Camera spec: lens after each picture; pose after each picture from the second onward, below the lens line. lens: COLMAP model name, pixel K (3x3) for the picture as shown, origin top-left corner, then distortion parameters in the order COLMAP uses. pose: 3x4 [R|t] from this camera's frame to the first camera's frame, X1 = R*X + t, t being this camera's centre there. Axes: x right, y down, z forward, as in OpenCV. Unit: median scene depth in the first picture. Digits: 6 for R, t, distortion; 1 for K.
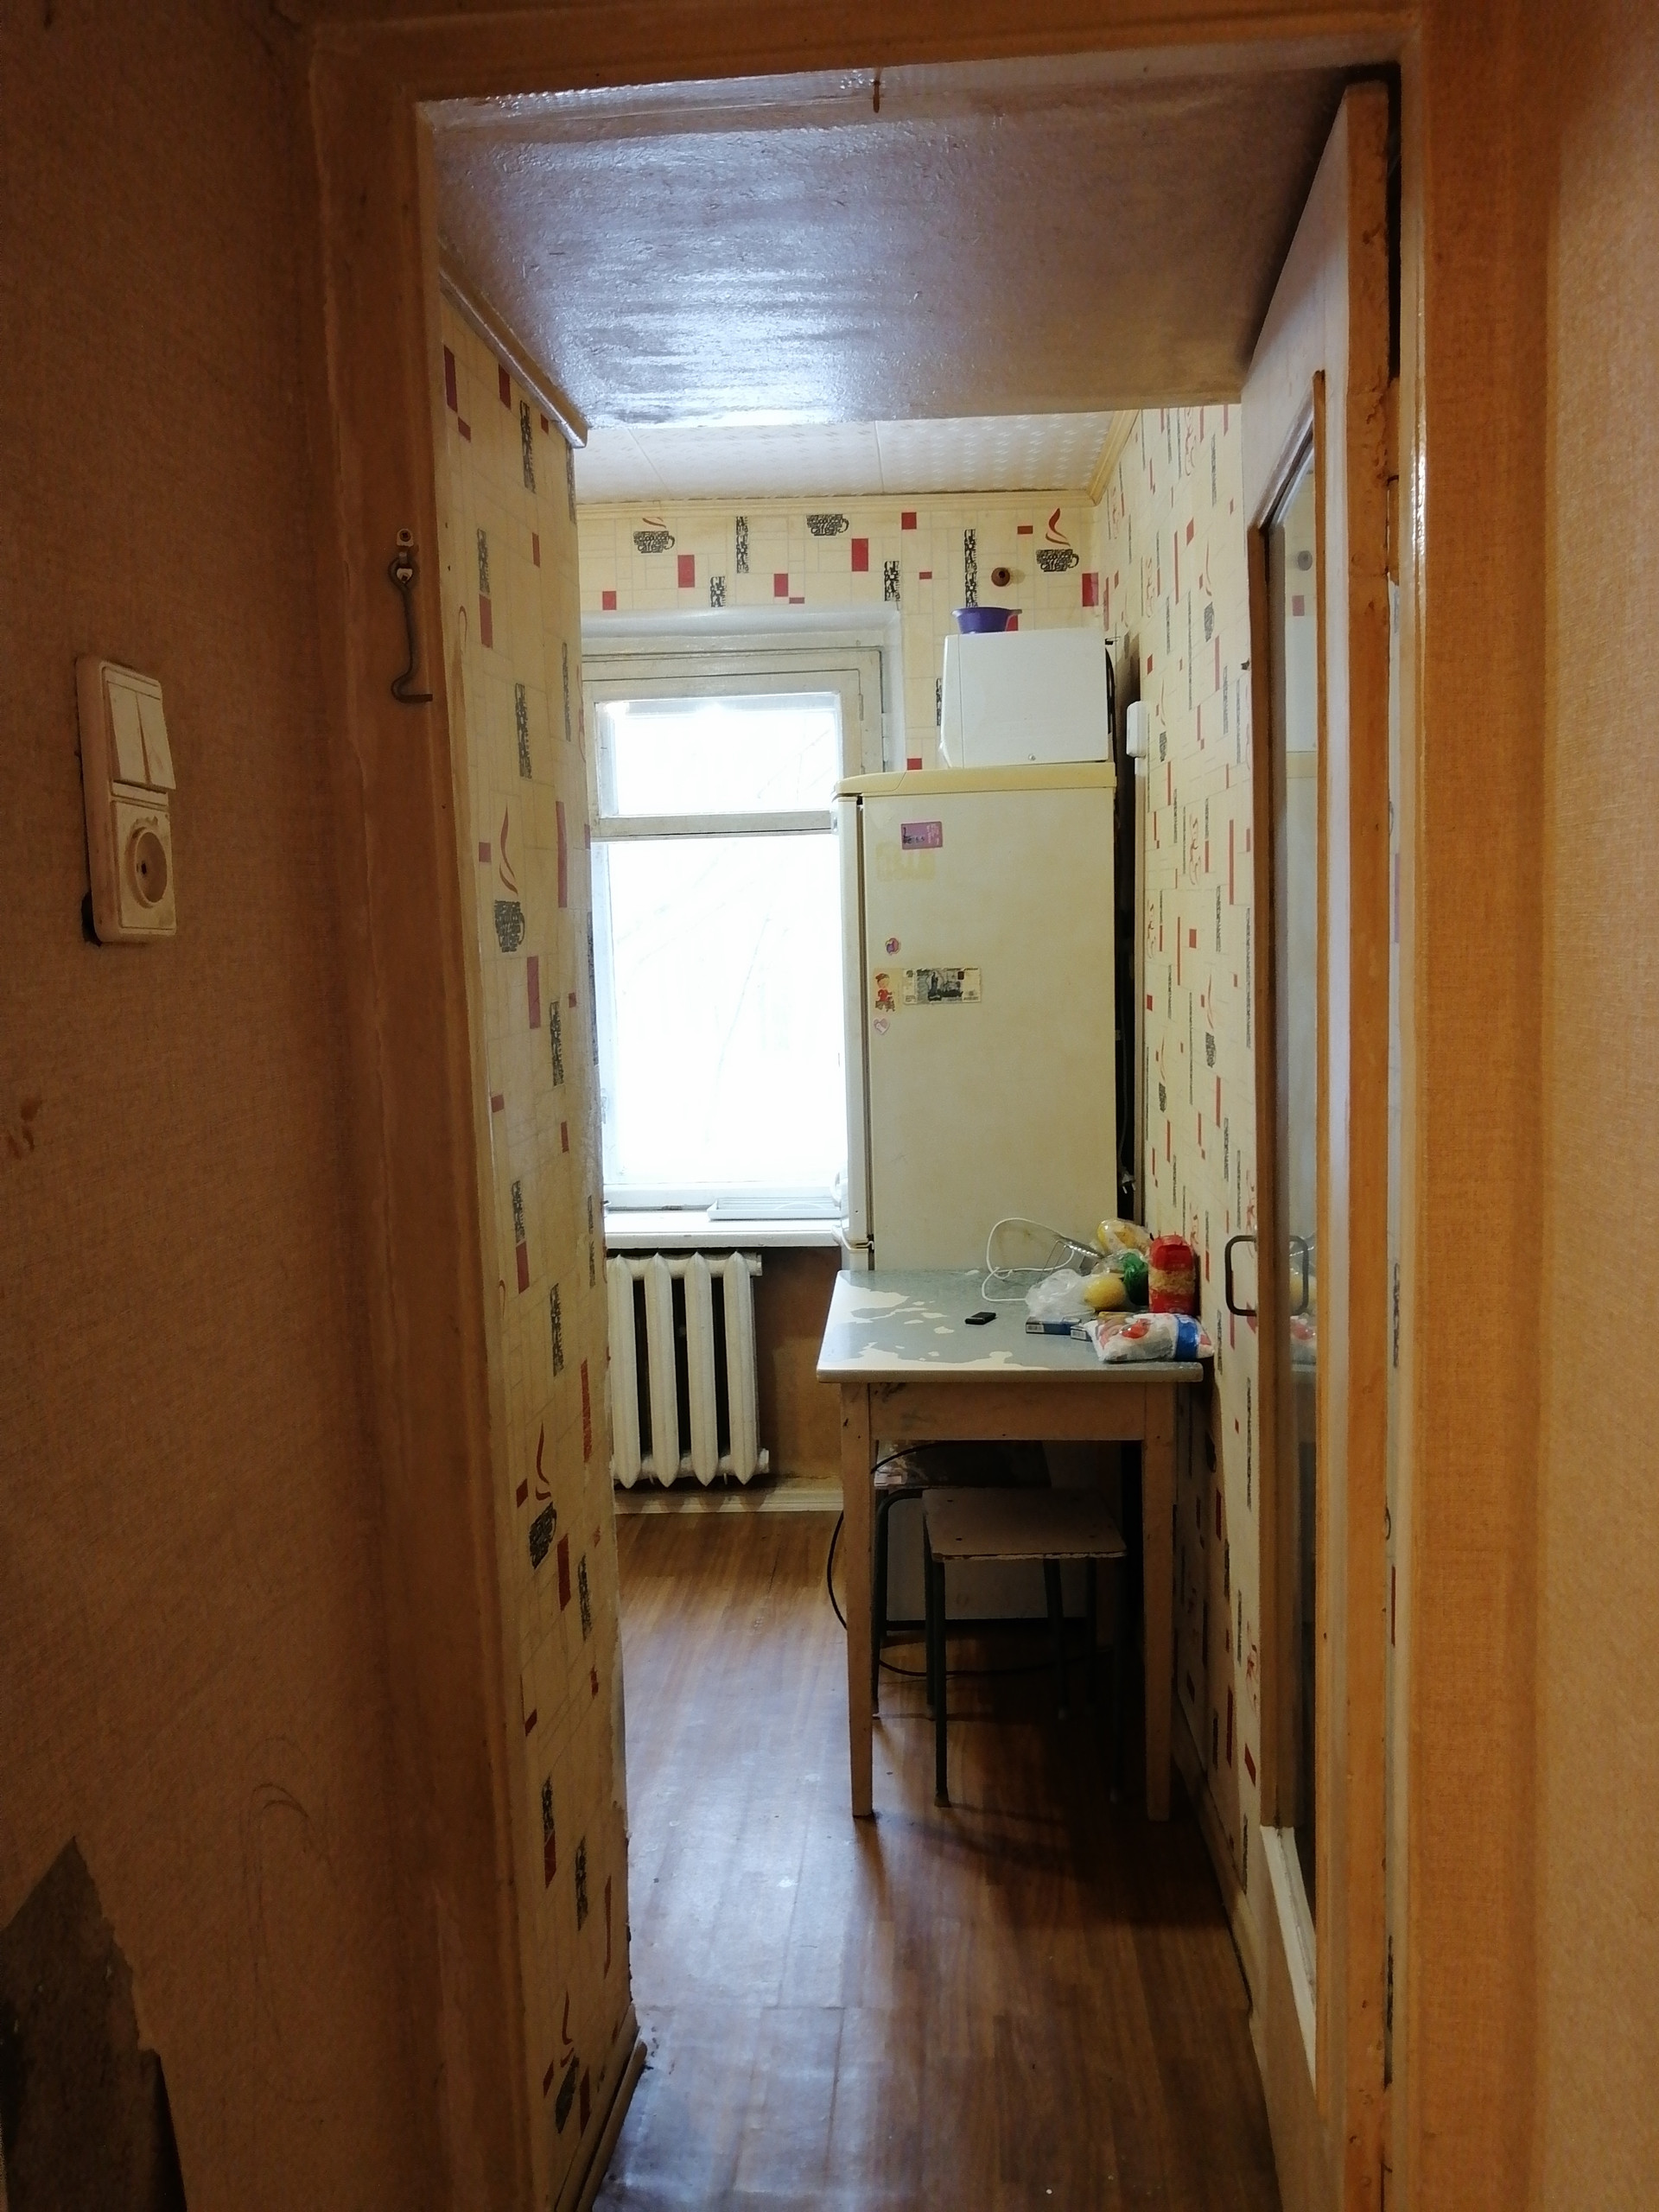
lens RADIAL K [[1730.3, 0, 817.6], [0, 1730.3, 1098.9], [0, 0, 1]] dist [-0.044645, 0.042565]
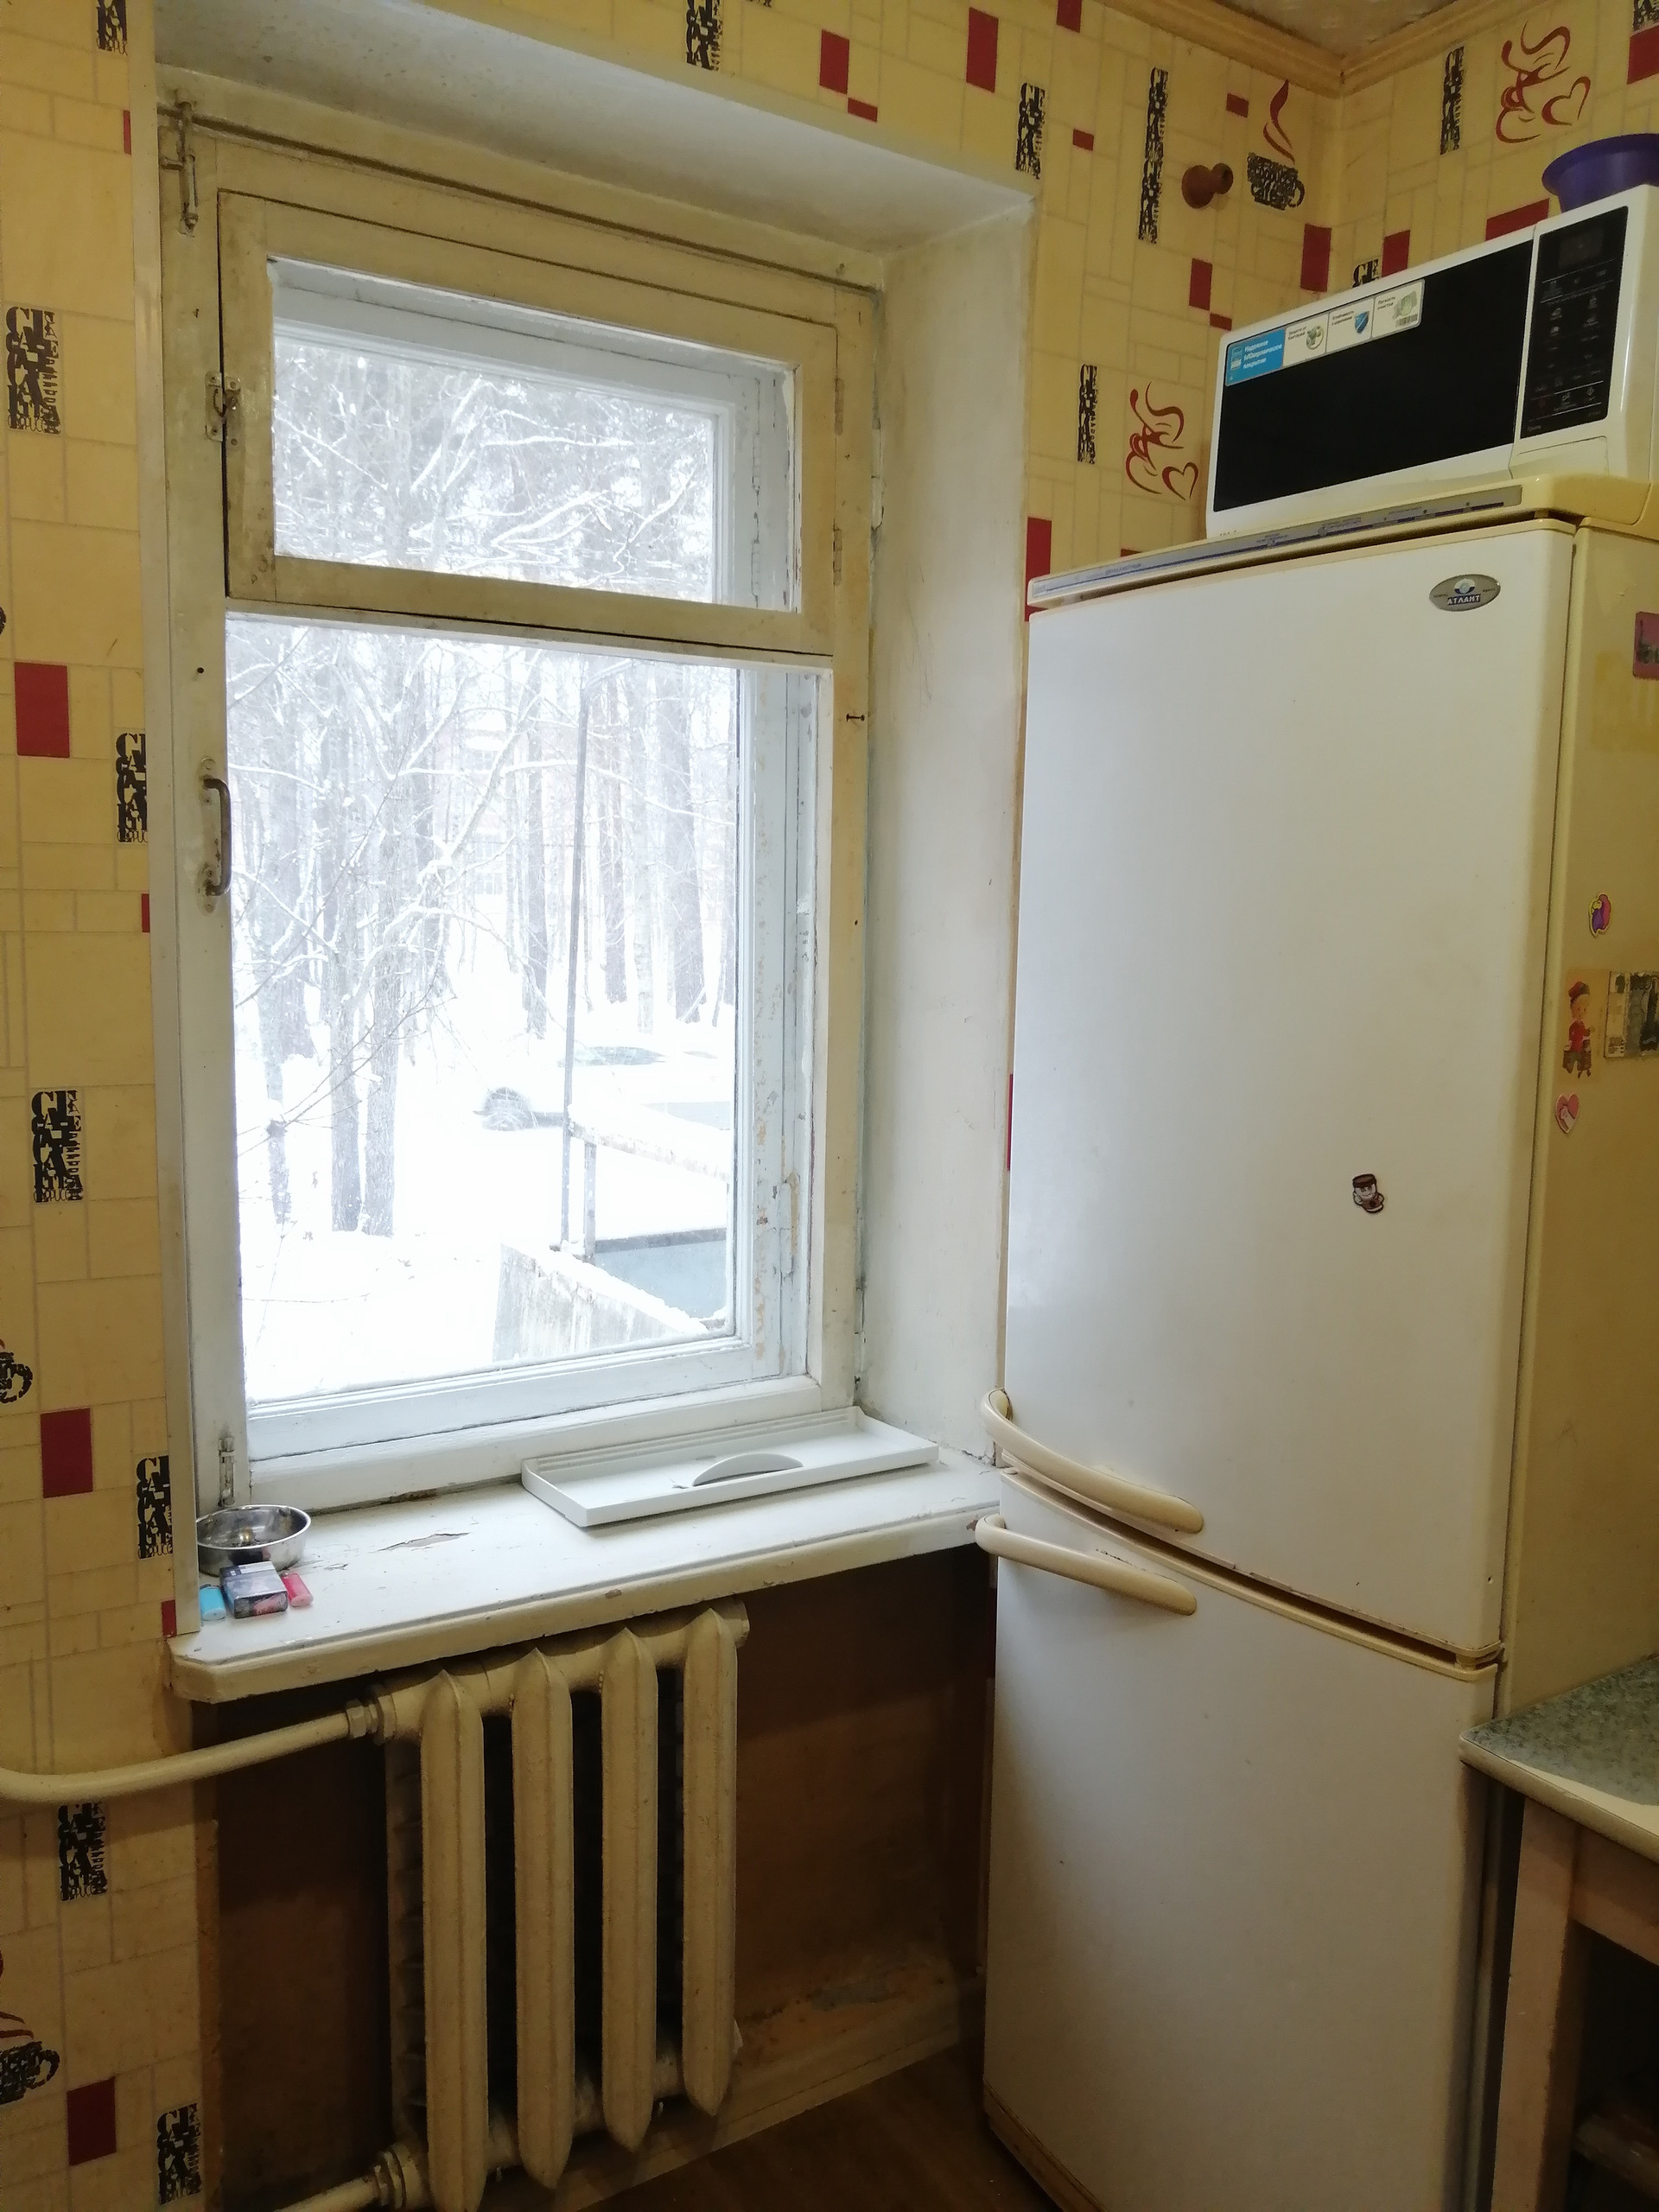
lens RADIAL K [[1730.3, 0, 817.6], [0, 1730.3, 1098.9], [0, 0, 1]] dist [-0.044645, 0.042565]
pose [[0.807969, -0.022899, 0.588780, -0.286131], [0.012047, 0.999678, 0.022349, -0.047556], [-0.589102, -0.010965, 0.807984, 0.656810]]
